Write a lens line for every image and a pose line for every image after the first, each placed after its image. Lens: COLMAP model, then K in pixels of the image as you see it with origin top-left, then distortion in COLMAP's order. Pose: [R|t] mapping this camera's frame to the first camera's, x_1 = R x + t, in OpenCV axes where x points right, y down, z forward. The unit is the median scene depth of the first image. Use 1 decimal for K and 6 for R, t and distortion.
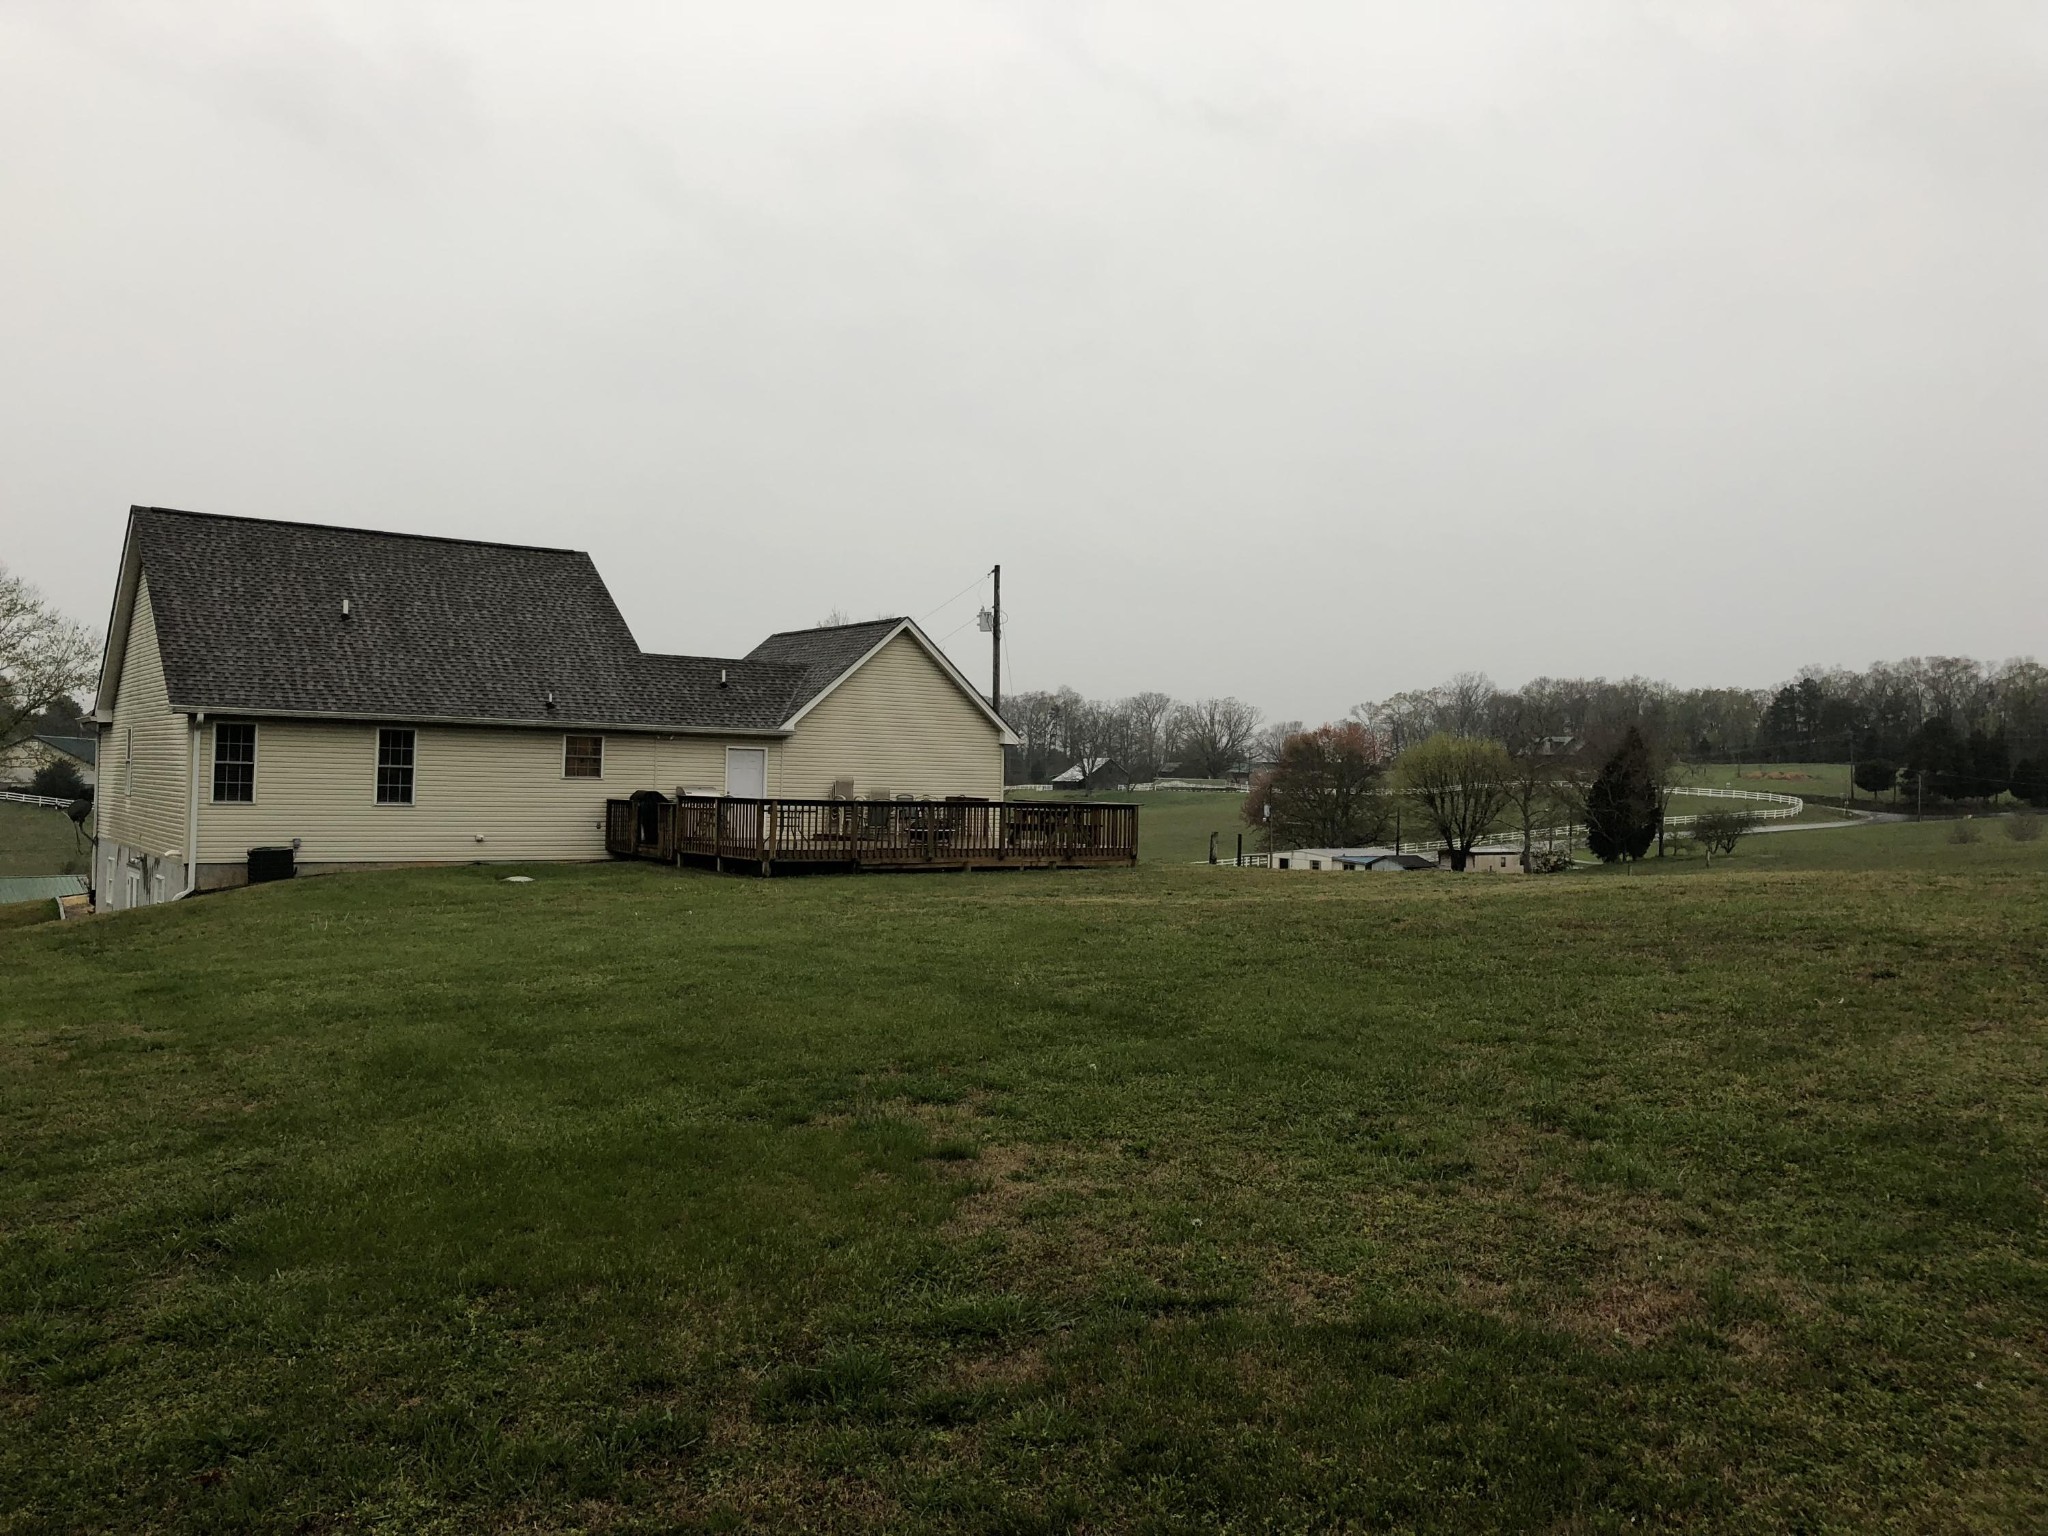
lens RADIAL K [[1597.9, 0, 1034.4], [0, 1597.9, 760.8], [0, 0, 1]] dist [0.043060, -0.039845]
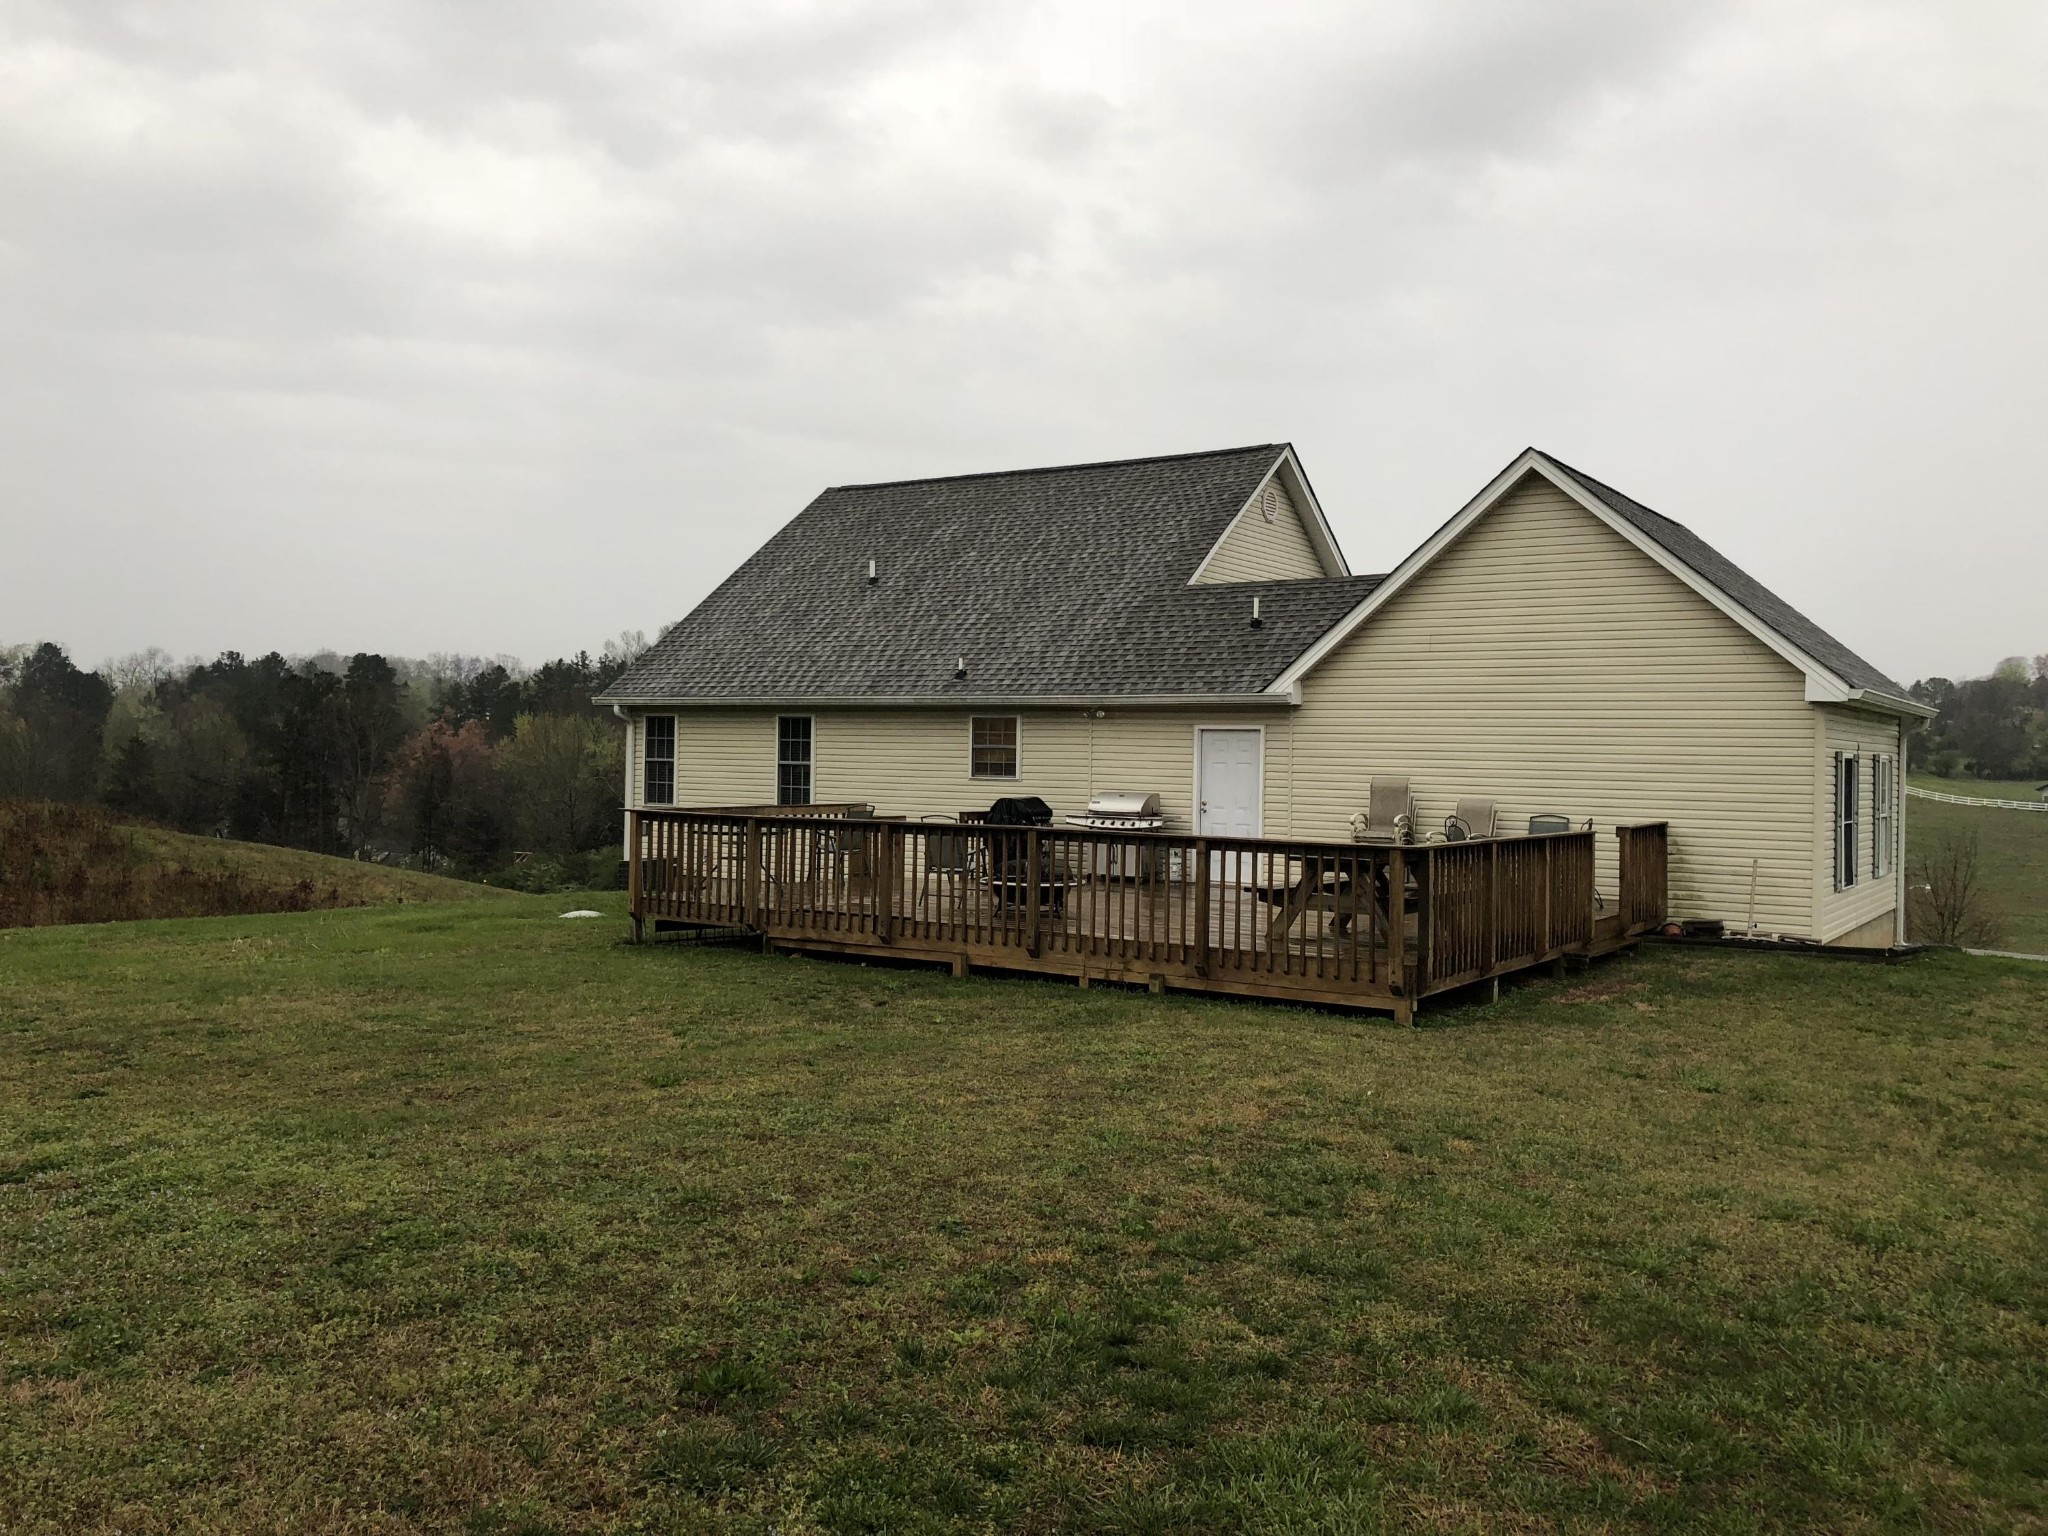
lens RADIAL K [[1664.8, 0, 1033.7], [0, 1664.8, 764.0], [0, 0, 1]] dist [0.017347, -0.000925]
pose [[0.345944, -0.010053, -0.938201, 0.385736], [0.001685, 0.999948, -0.010093, 0.011754], [0.938254, 0.001911, 0.345943, 0.775118]]
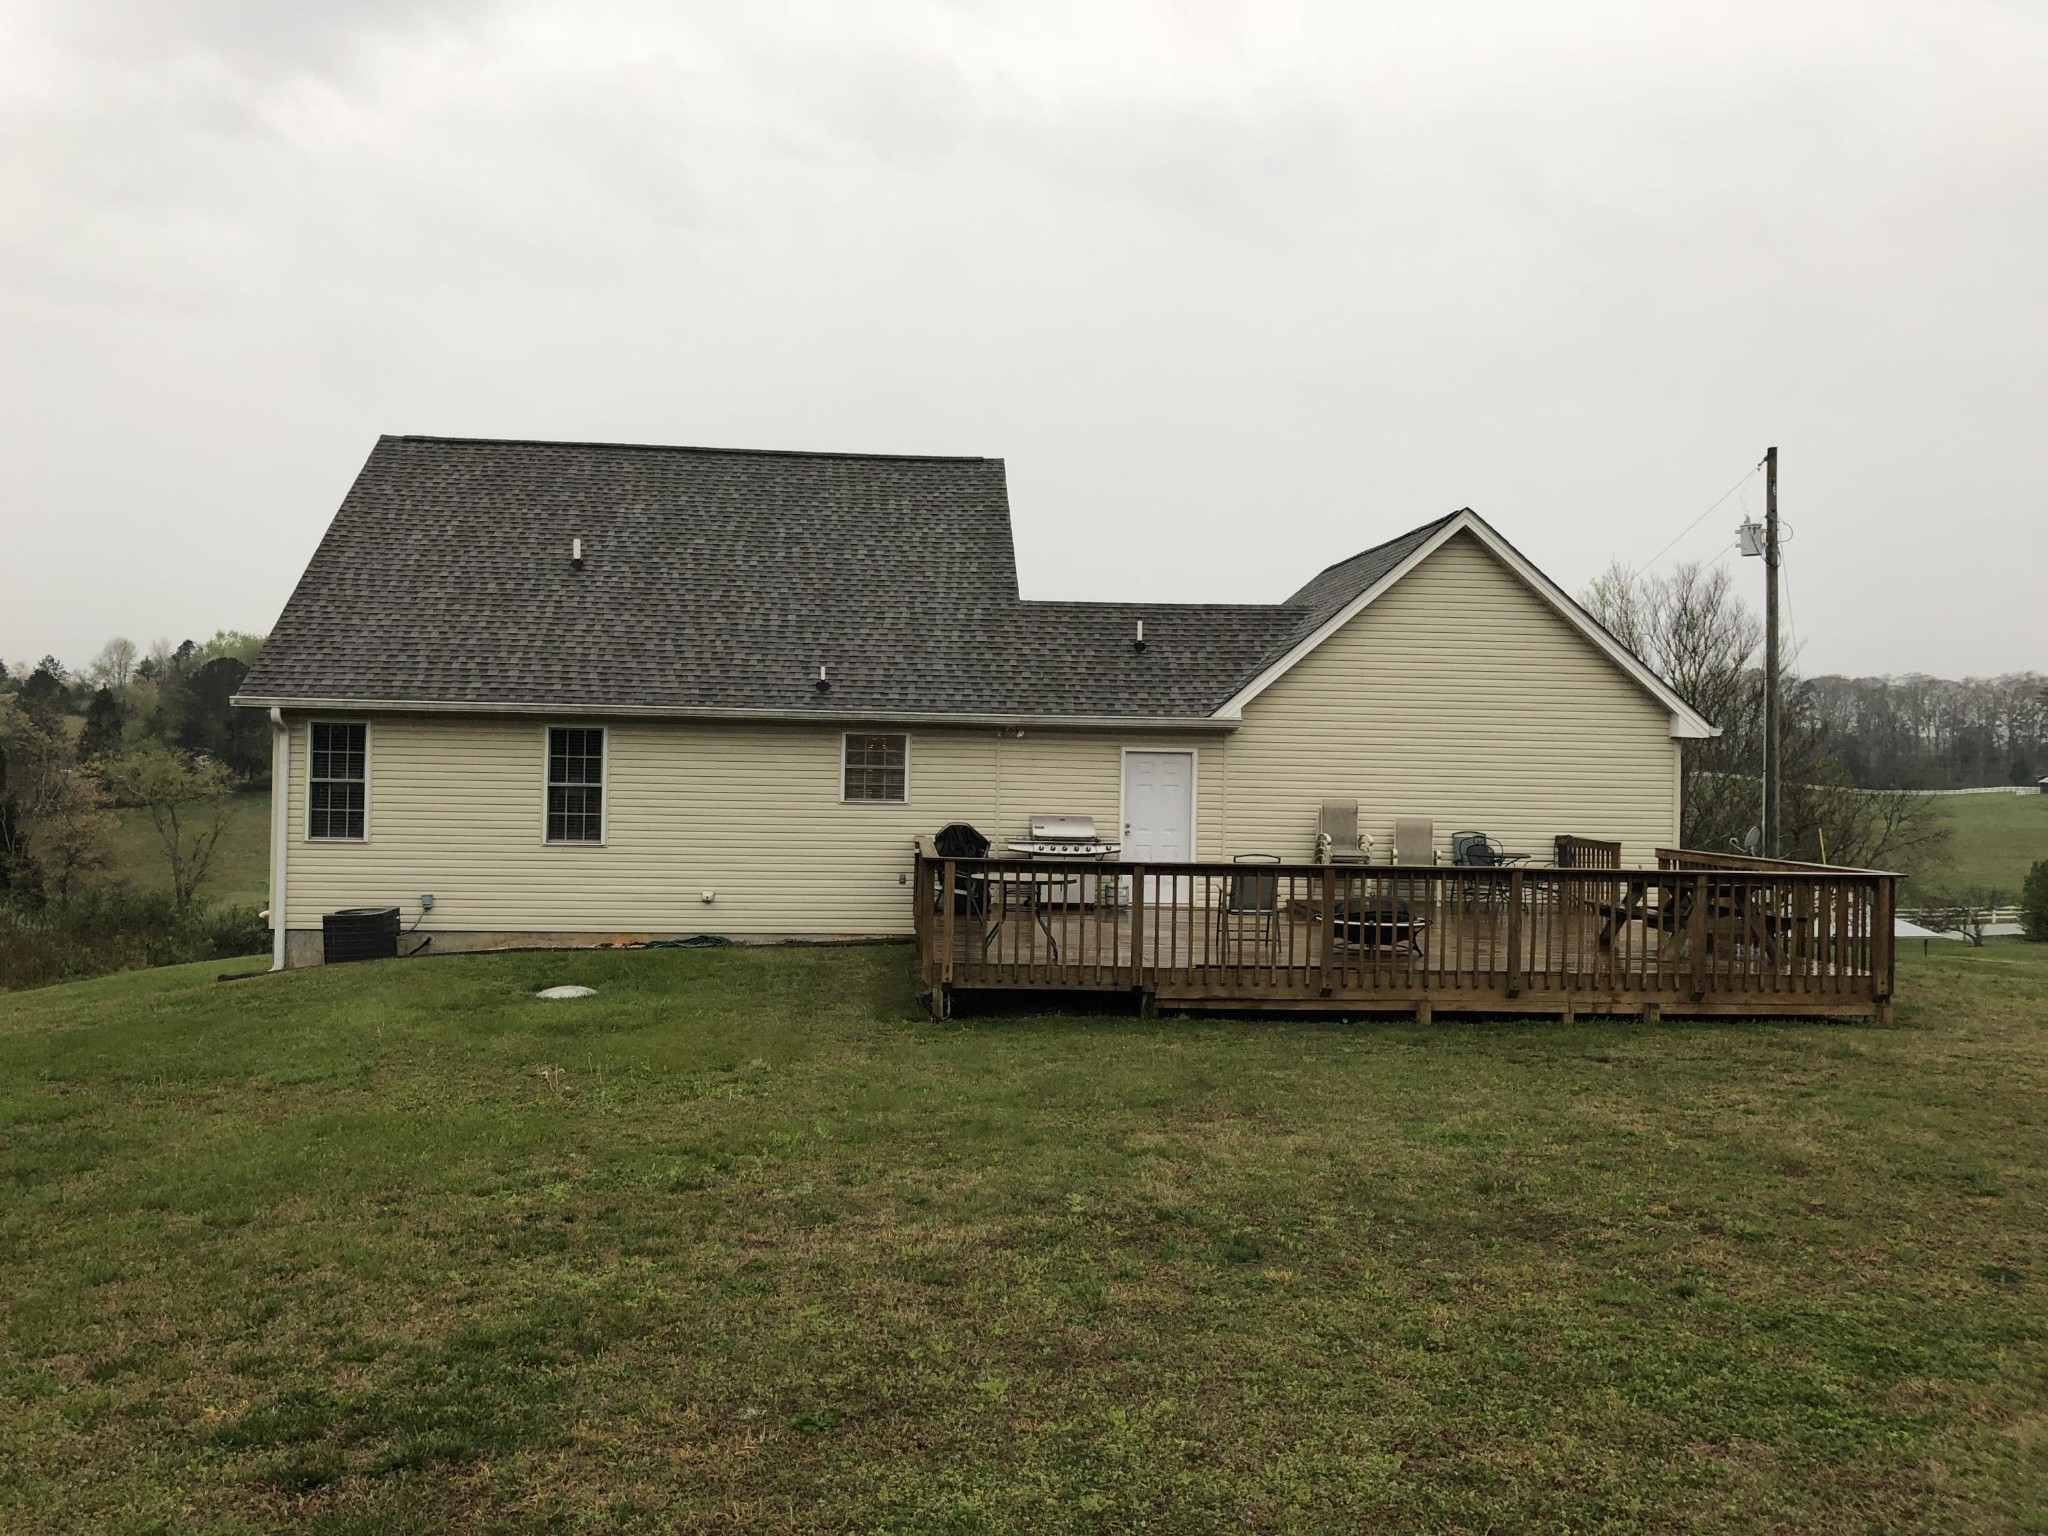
lens RADIAL K [[1641.5, 0, 1023.3], [0, 1641.5, 758.9], [0, 0, 1]] dist [0.027018, -0.004156]
pose [[0.856301, -0.005685, -0.516445, 0.092719], [0.005376, 0.999983, -0.002093, -0.004218], [0.516448, -0.000984, 0.856318, 0.493594]]
